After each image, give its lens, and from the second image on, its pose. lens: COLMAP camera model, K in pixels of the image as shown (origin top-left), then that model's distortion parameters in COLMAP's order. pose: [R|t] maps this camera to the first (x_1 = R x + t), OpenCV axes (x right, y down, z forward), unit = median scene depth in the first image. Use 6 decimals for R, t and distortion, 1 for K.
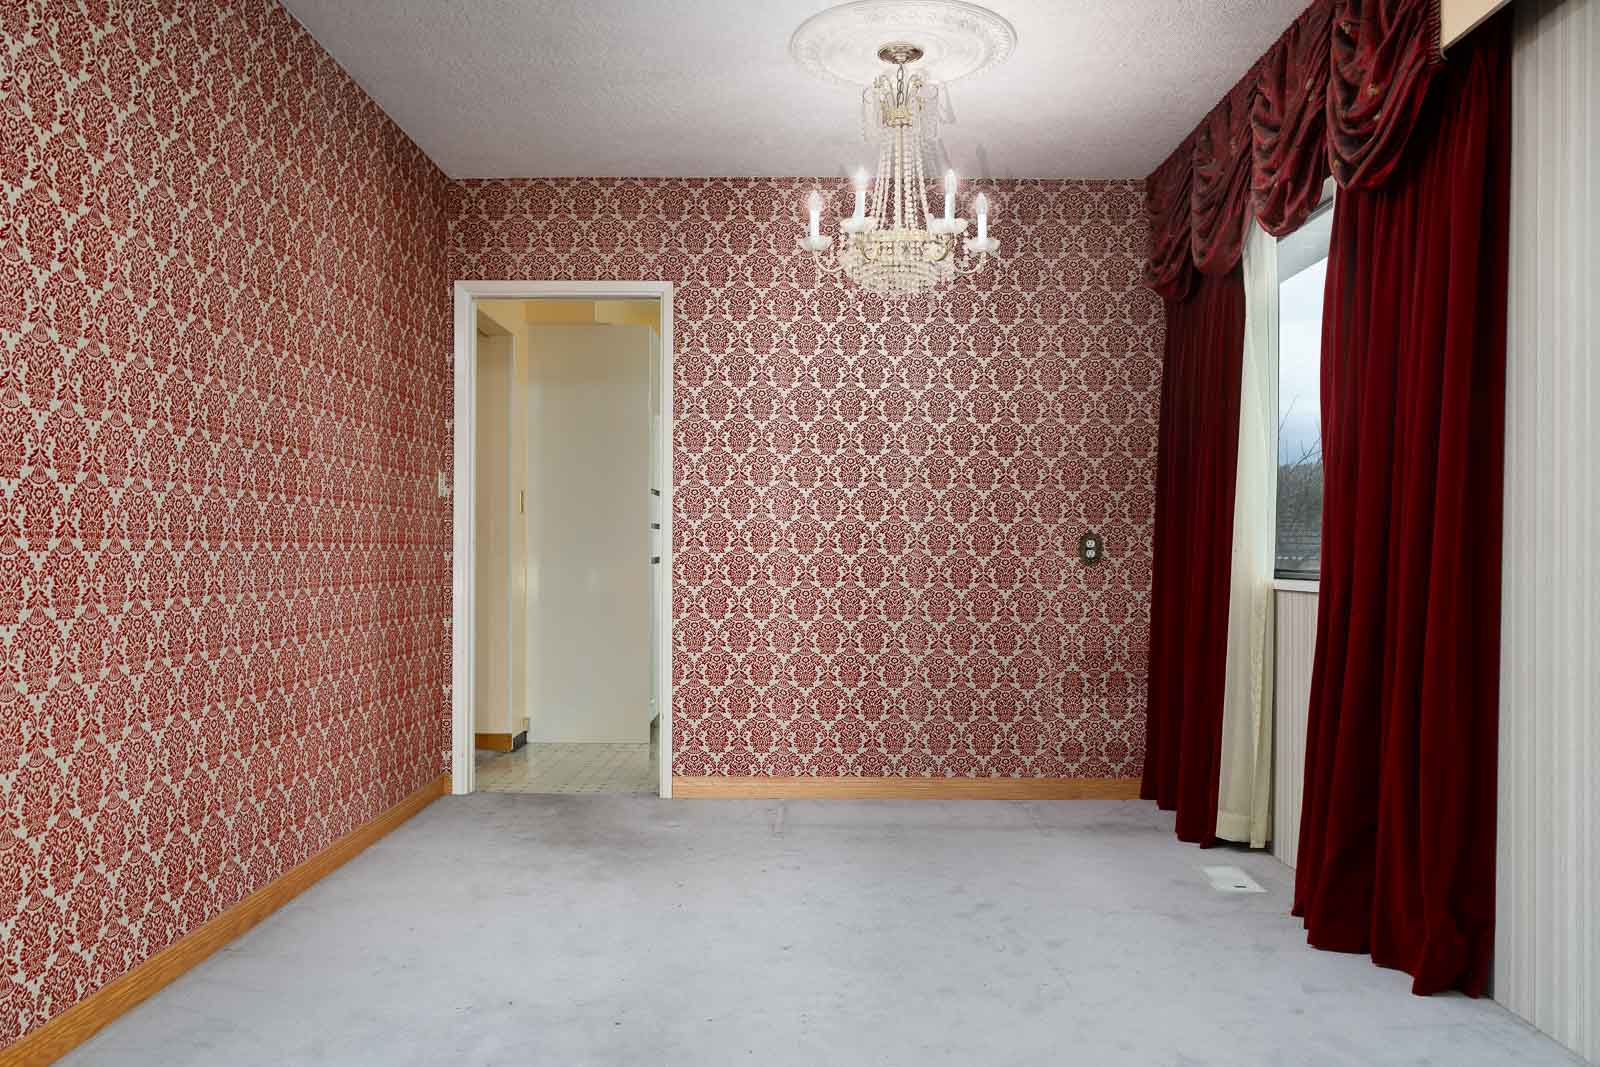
lens RADIAL K [[1261.8, 0, 799.5], [0, 1261.8, 543.6], [0, 0, 1]] dist [0.012396, 0.002946]
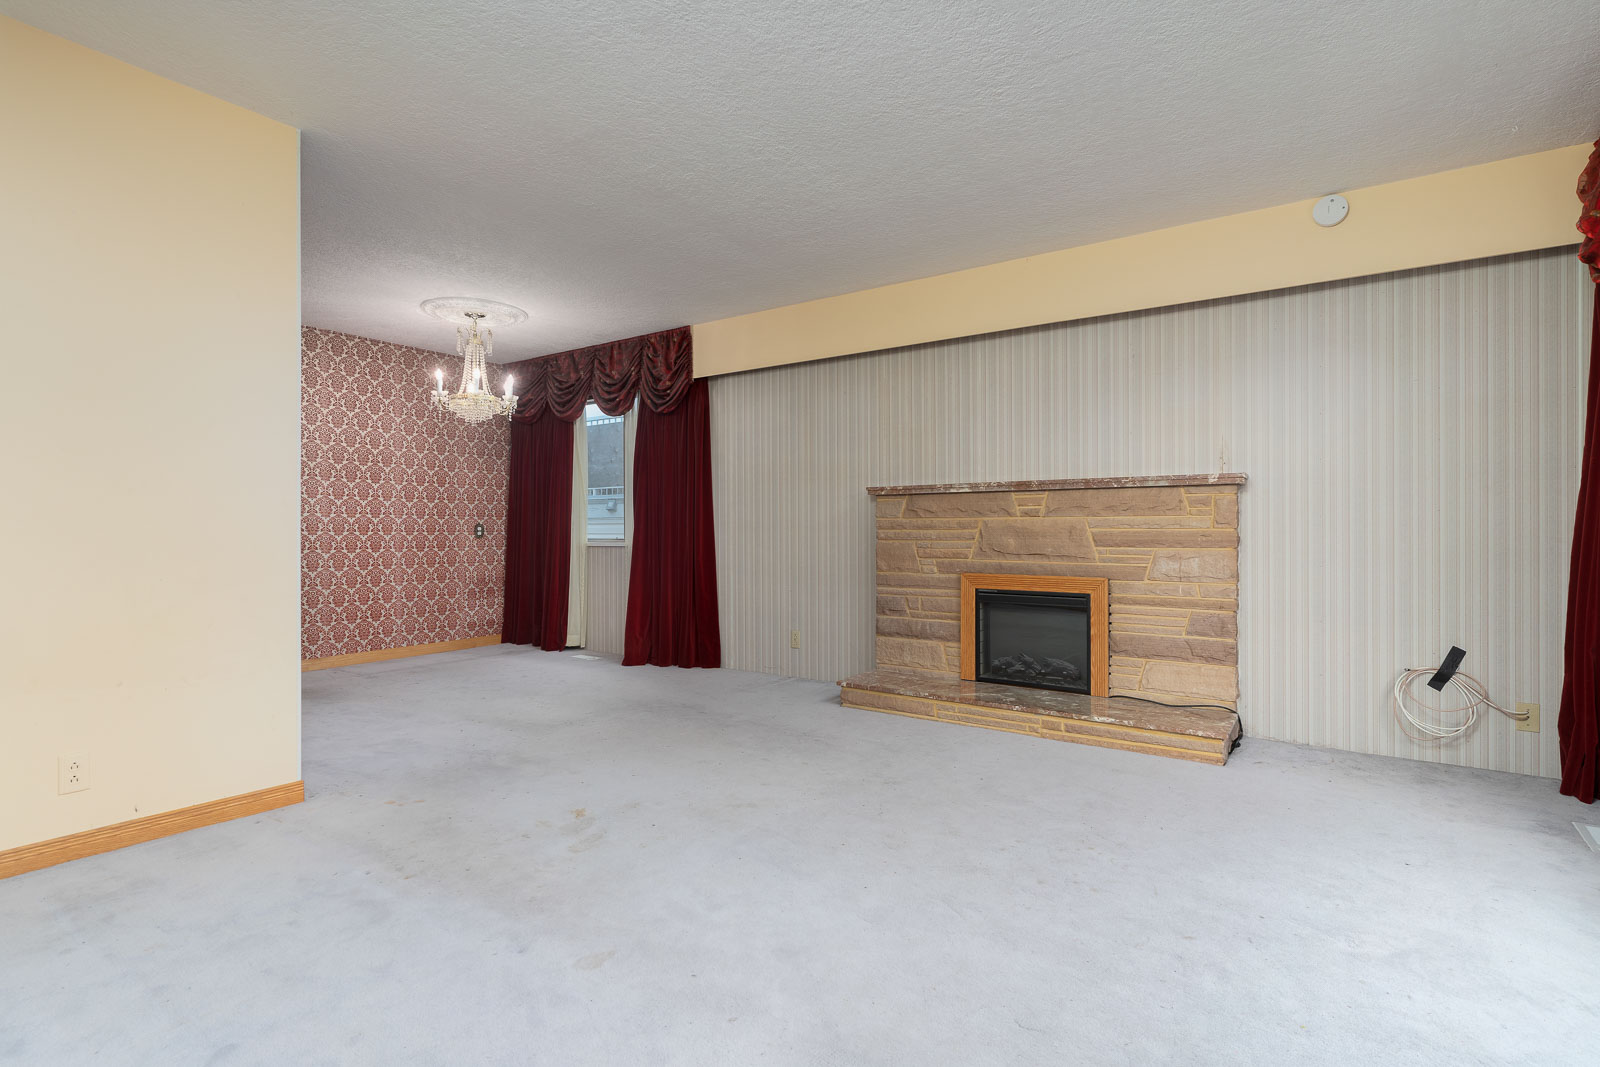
lens RADIAL K [[772.4, 0, 800.5], [0, 772.4, 527.7], [0, 0, 1]] dist [0.000006, -0.000074]
pose [[0.564233, -0.005727, 0.825596, -0.550723], [0.003828, 0.999983, 0.004320, -0.005246], [-0.825607, 0.000723, 0.564246, -0.200688]]
